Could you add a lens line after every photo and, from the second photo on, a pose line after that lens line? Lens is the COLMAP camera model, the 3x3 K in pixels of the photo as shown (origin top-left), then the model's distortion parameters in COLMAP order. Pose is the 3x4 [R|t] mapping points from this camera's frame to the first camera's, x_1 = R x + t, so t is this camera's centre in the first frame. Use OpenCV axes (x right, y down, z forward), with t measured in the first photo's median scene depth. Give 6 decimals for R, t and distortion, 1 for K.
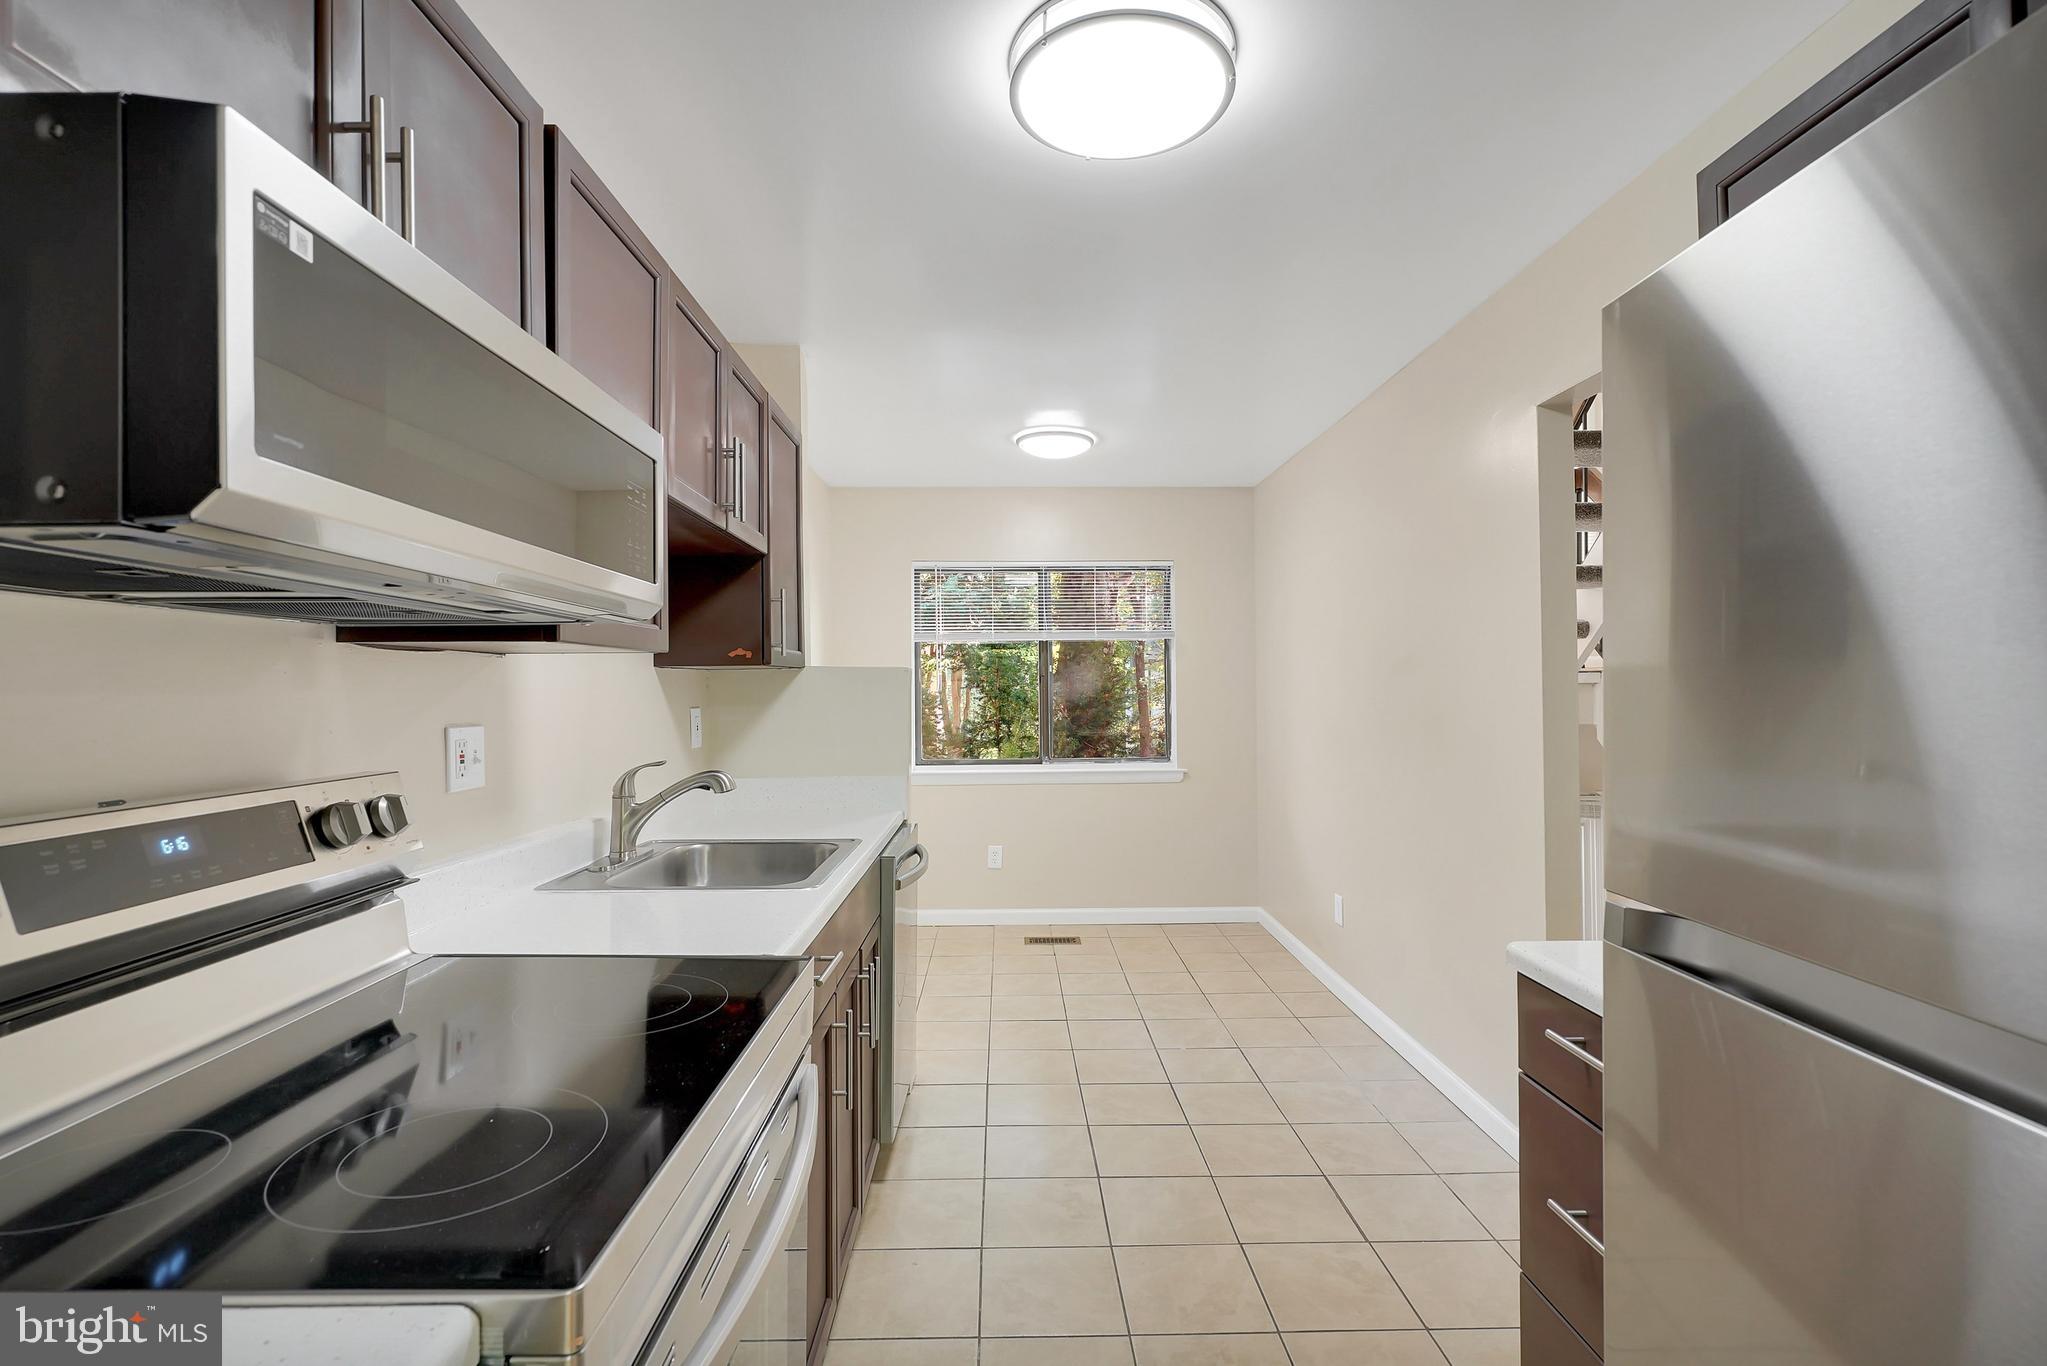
lens RADIAL K [[940.5, 0, 1025.4], [0, 940.5, 686.6], [0, 0, 1]] dist [-0.004683, -0.000476]
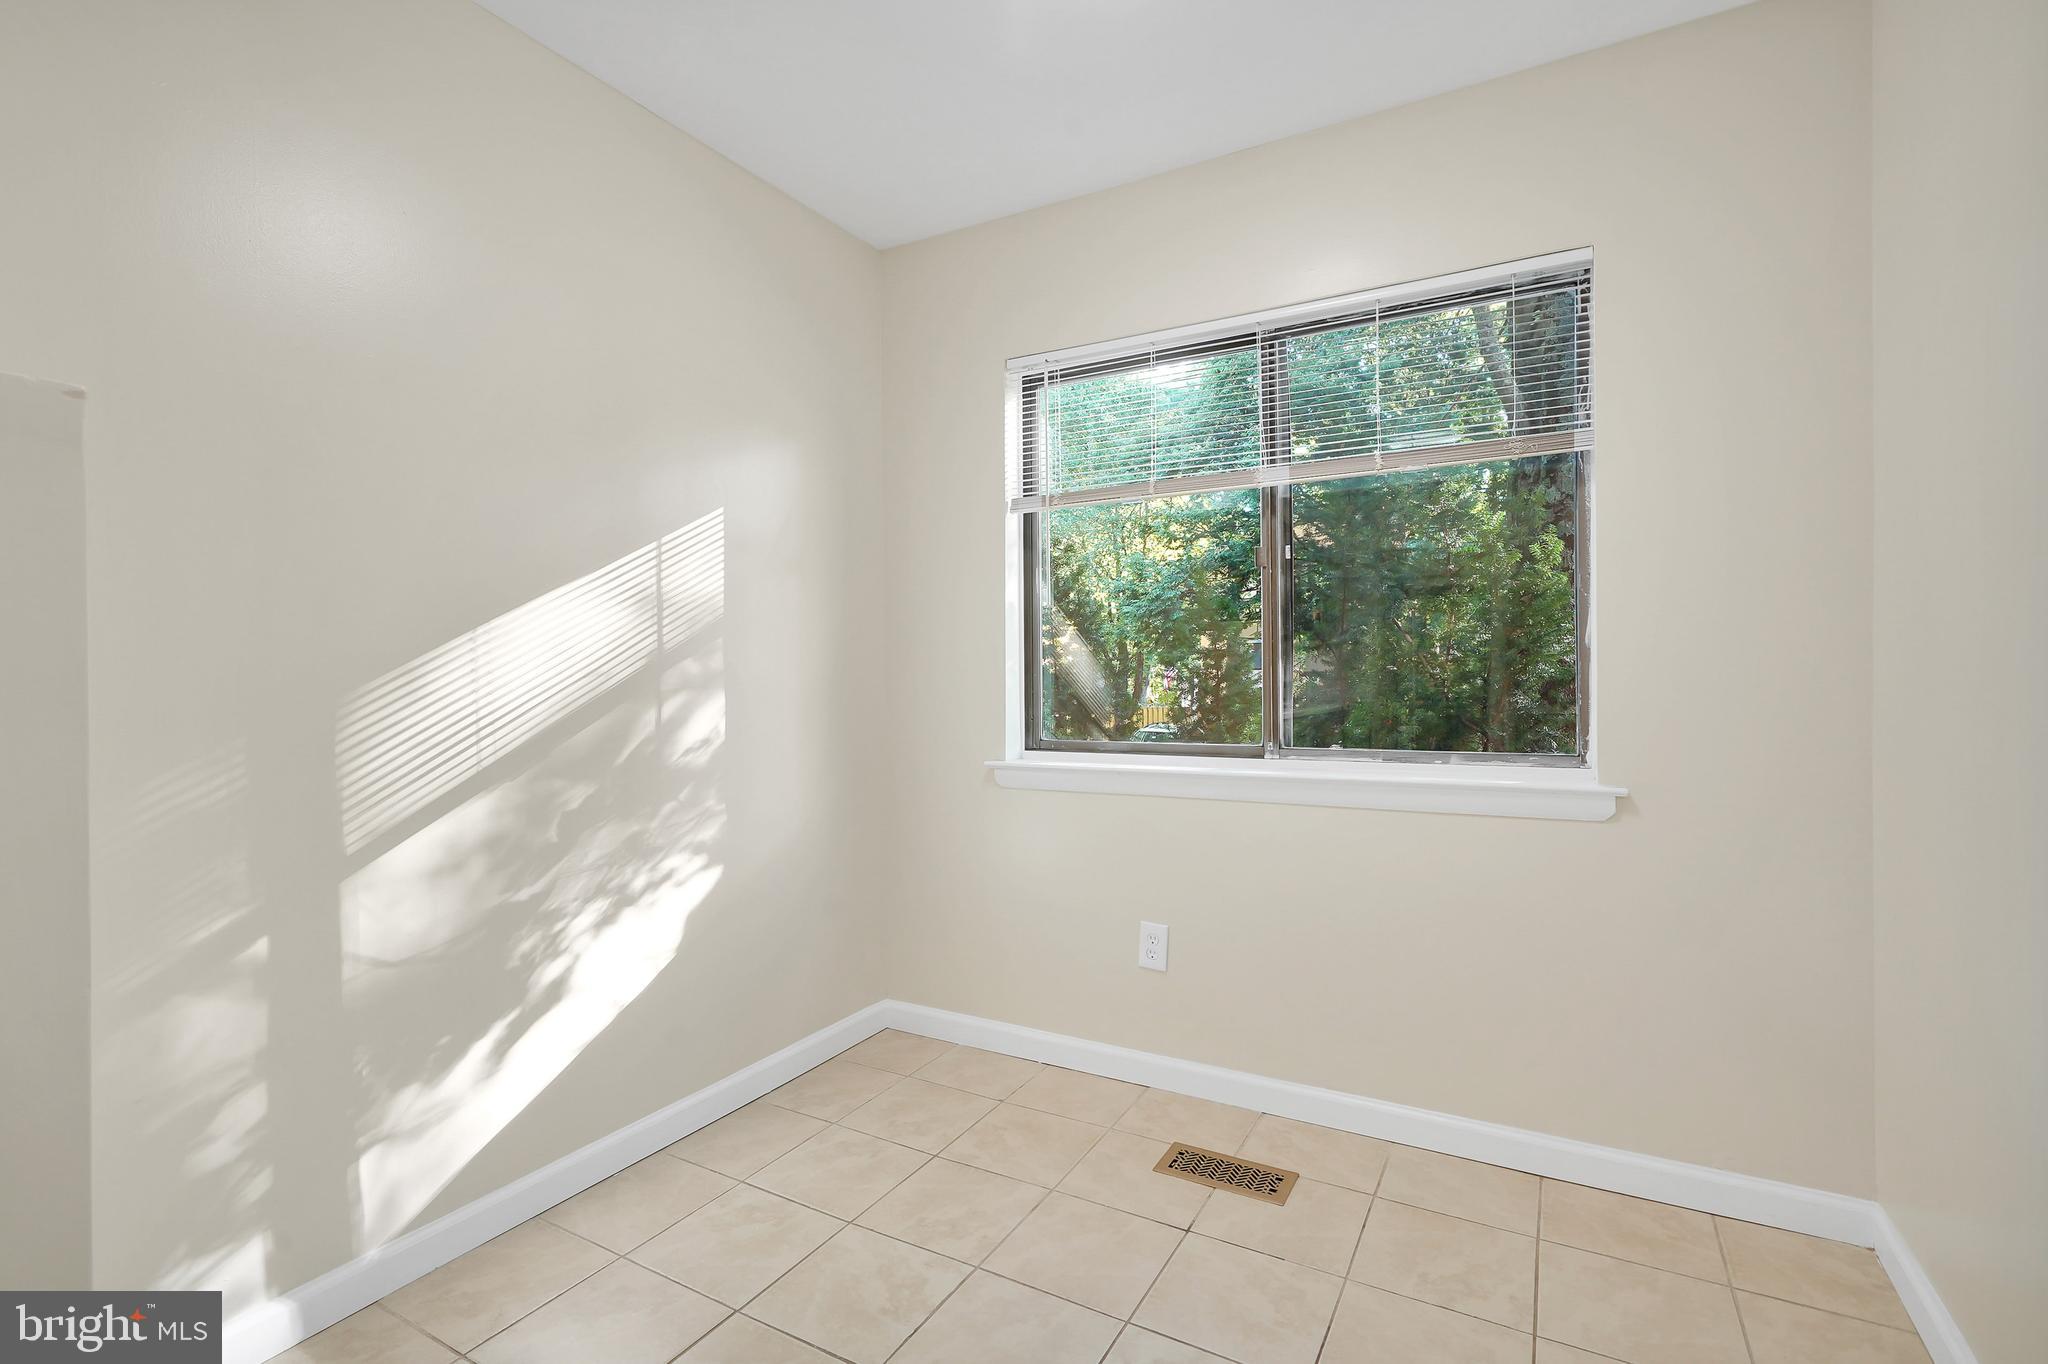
lens RADIAL K [[941.0, 0, 1023.2], [0, 941.0, 684.2], [0, 0, 1]] dist [-0.004683, -0.000476]
pose [[0.856590, 0.004751, -0.515976, 0.156373], [0.001729, 0.999926, 0.012078, 0.039725], [0.515995, -0.011238, 0.856518, 0.541708]]
